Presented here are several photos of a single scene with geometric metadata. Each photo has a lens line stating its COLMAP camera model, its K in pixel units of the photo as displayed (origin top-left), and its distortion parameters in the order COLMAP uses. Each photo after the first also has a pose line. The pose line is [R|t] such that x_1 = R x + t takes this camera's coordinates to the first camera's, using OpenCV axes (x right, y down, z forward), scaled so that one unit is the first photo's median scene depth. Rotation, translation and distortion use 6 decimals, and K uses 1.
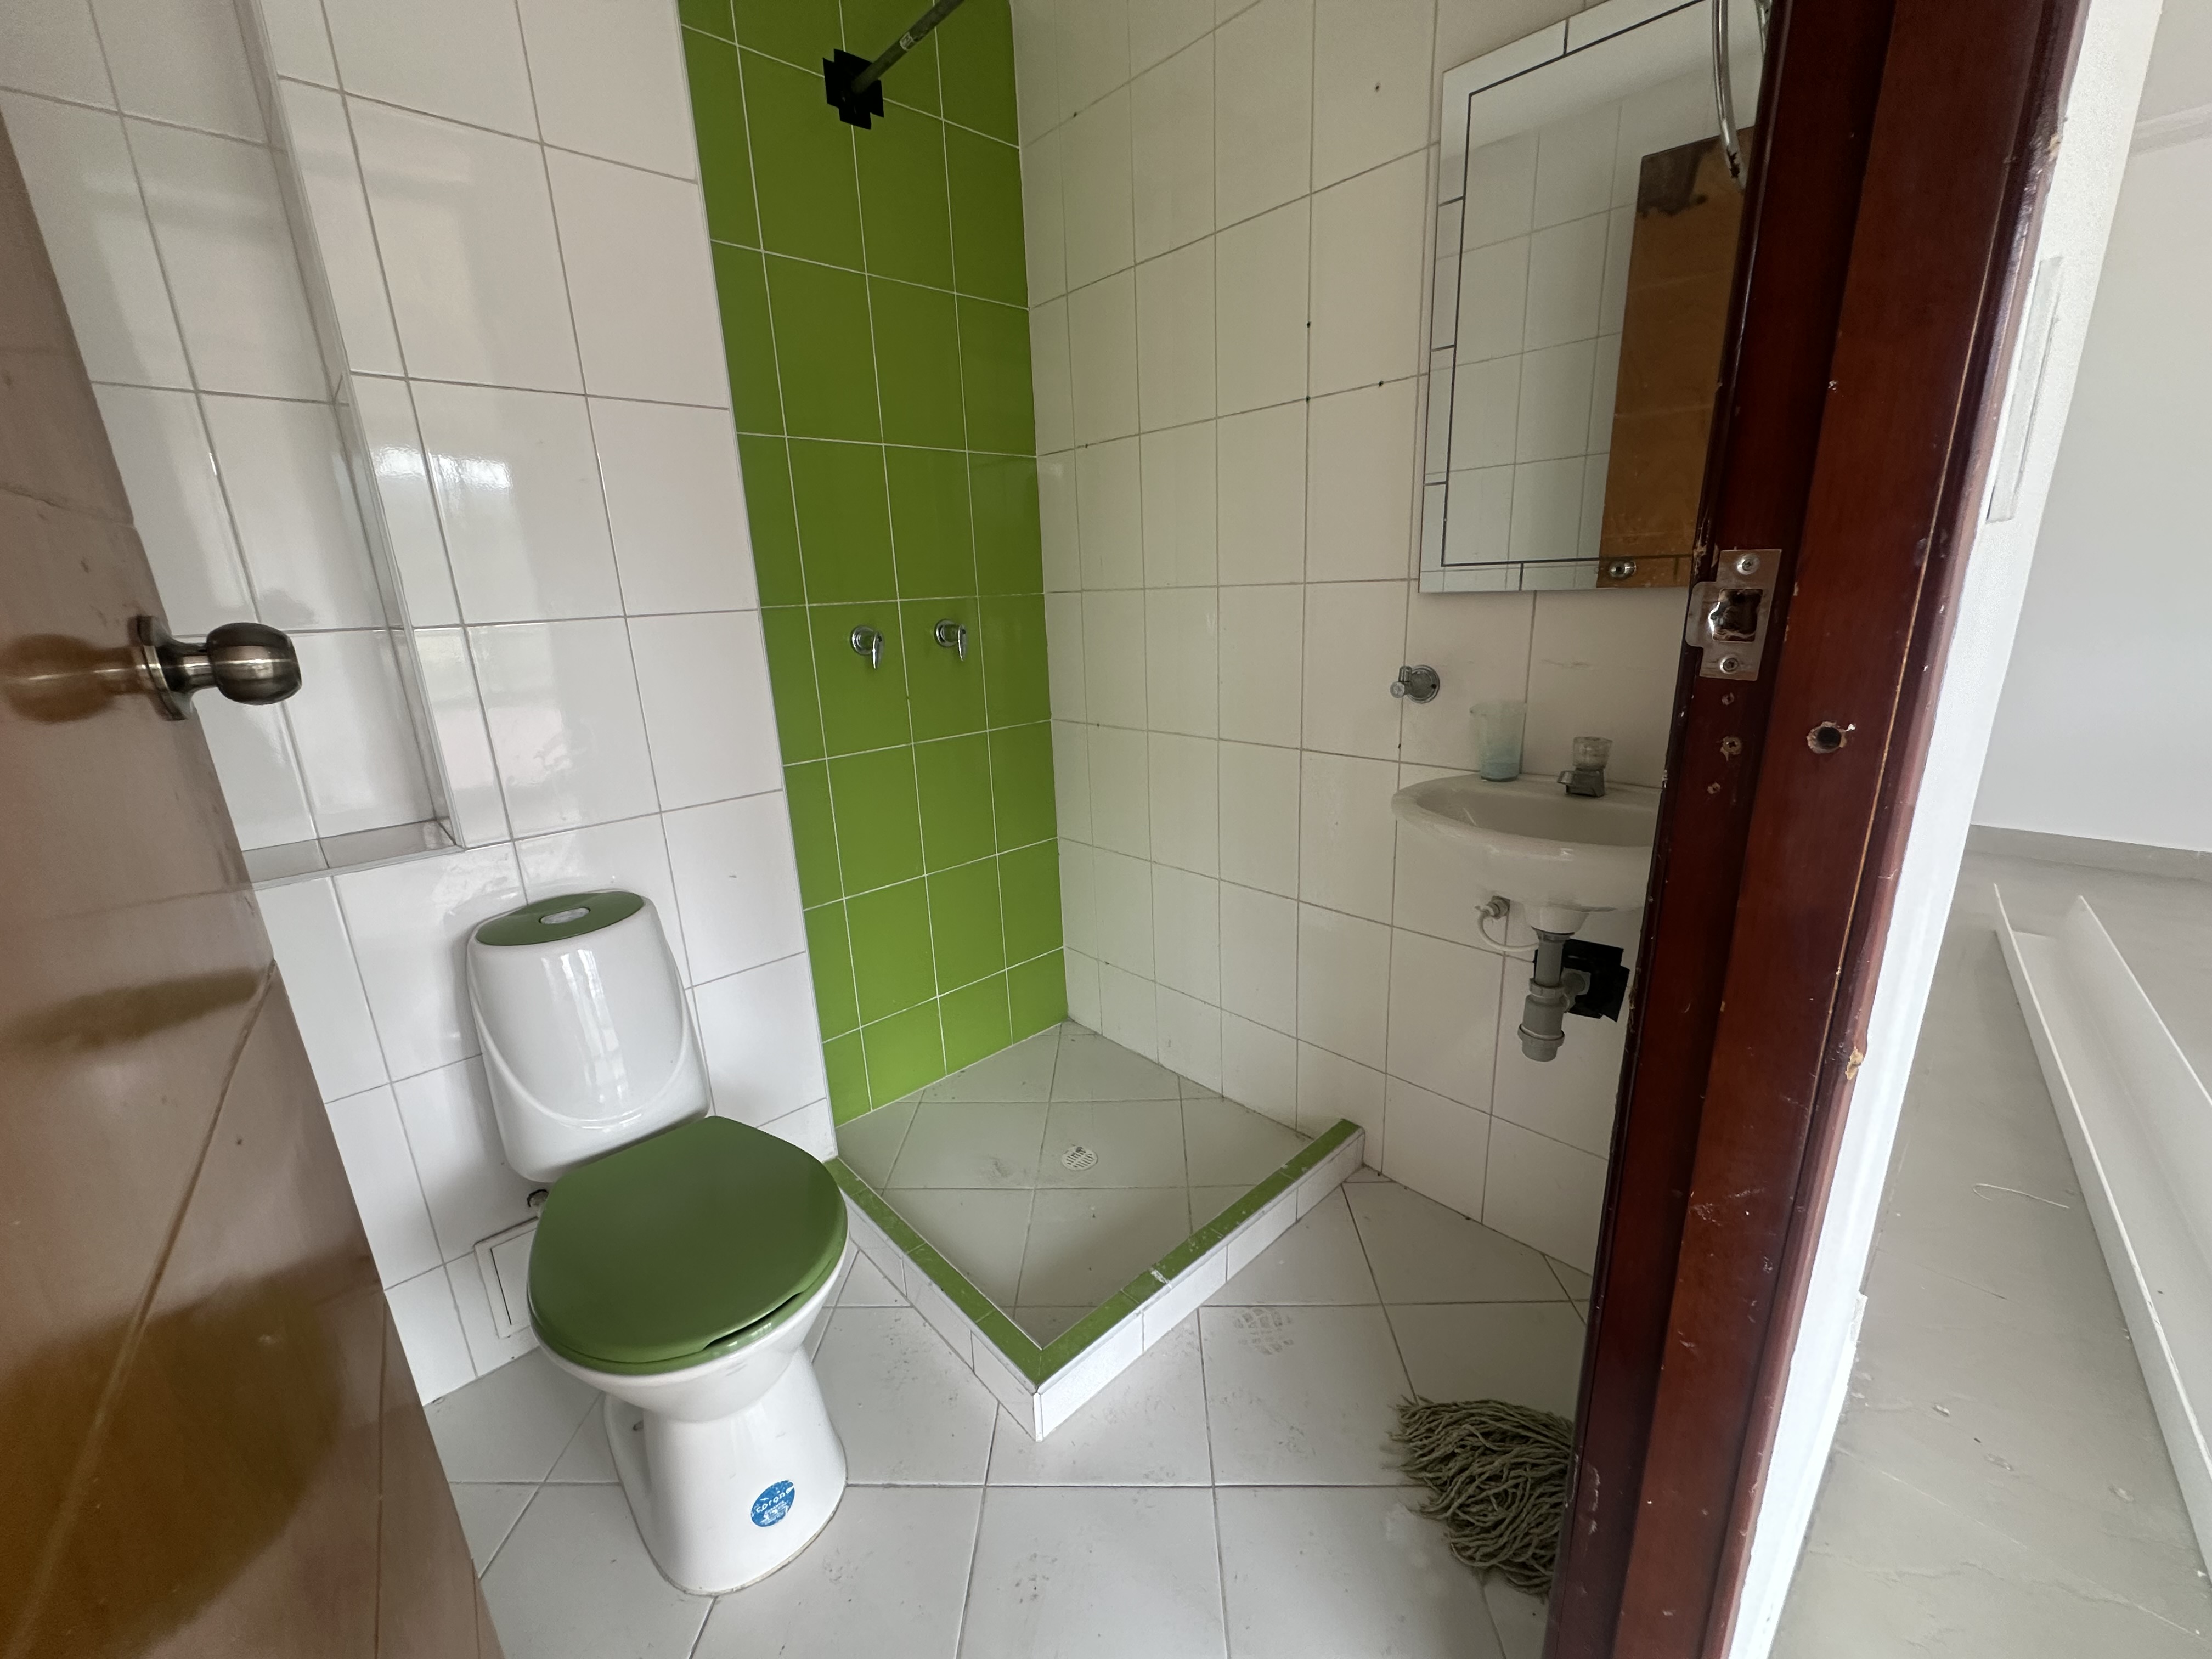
lens RADIAL K [[883.1, 0, 1106.8], [0, 883.1, 827.4], [0, 0, 1]] dist [-0.004403, 0.001065]
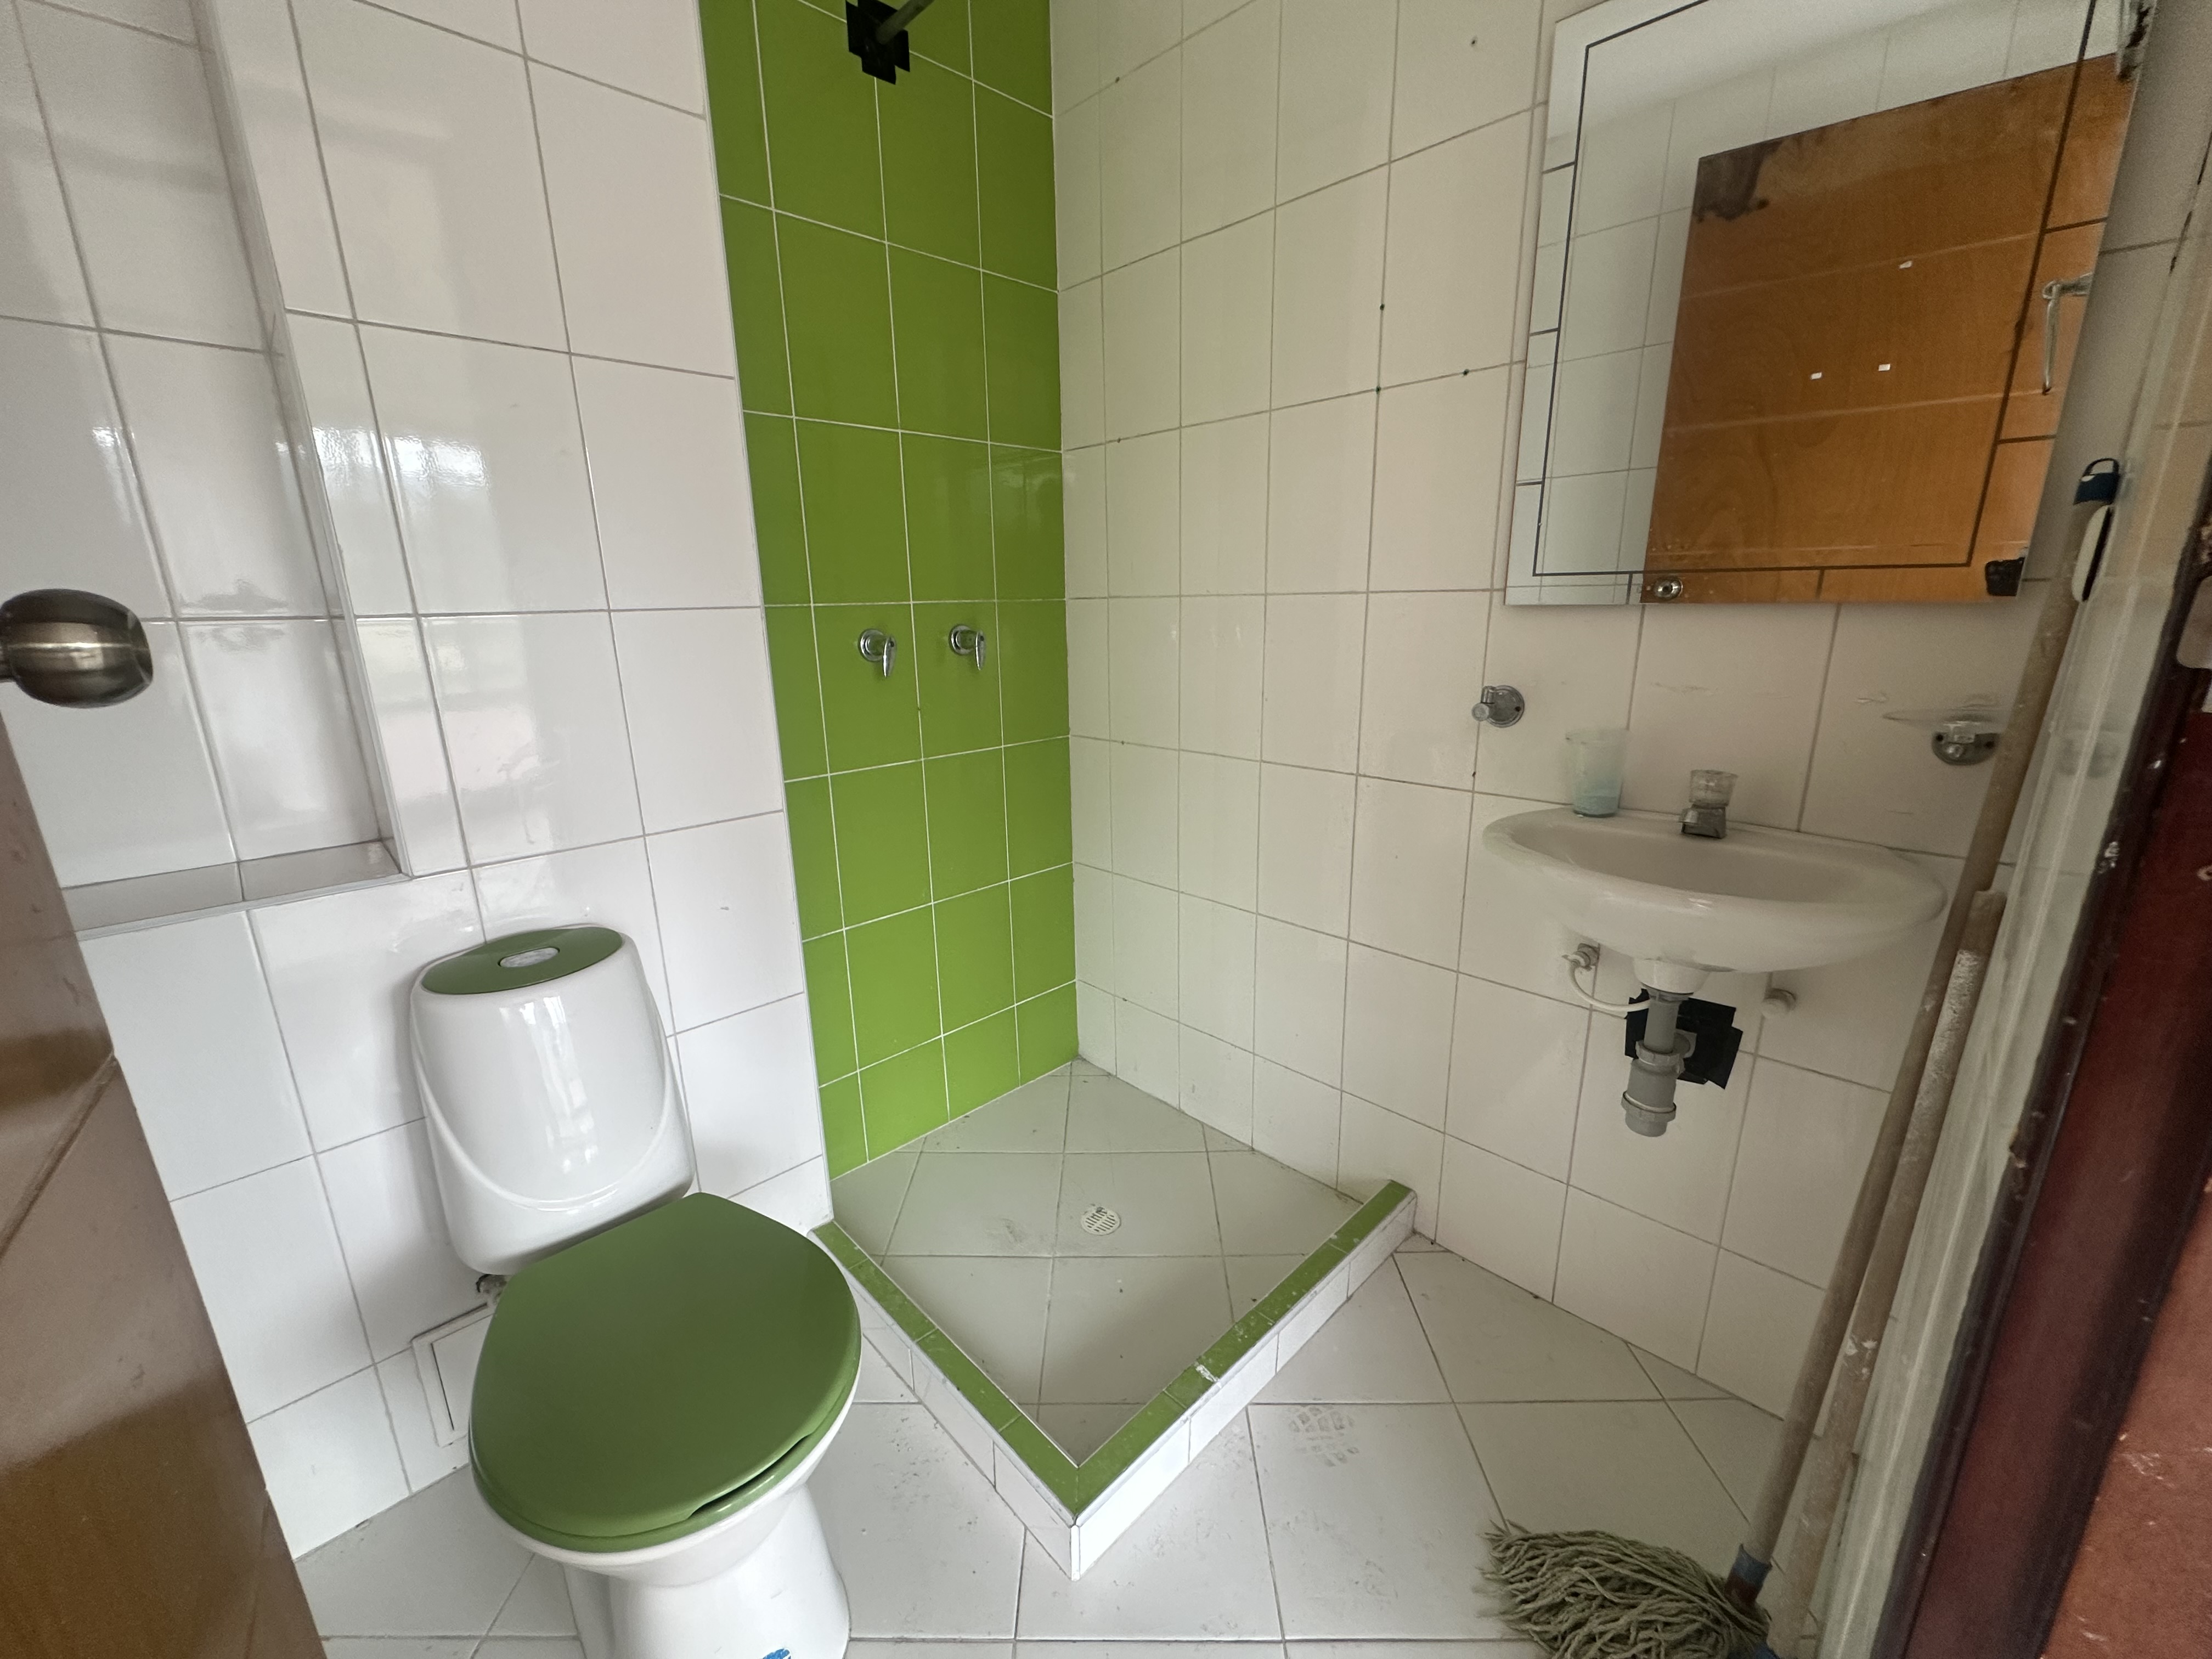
lens RADIAL K [[883.1, 0, 1106.8], [0, 883.1, 827.4], [0, 0, 1]] dist [-0.004403, 0.001065]
pose [[0.999572, 0.016990, 0.023796, -0.071268], [-0.016634, 0.999748, -0.015080, -0.019996], [-0.024046, 0.014678, 0.999603, 0.119825]]
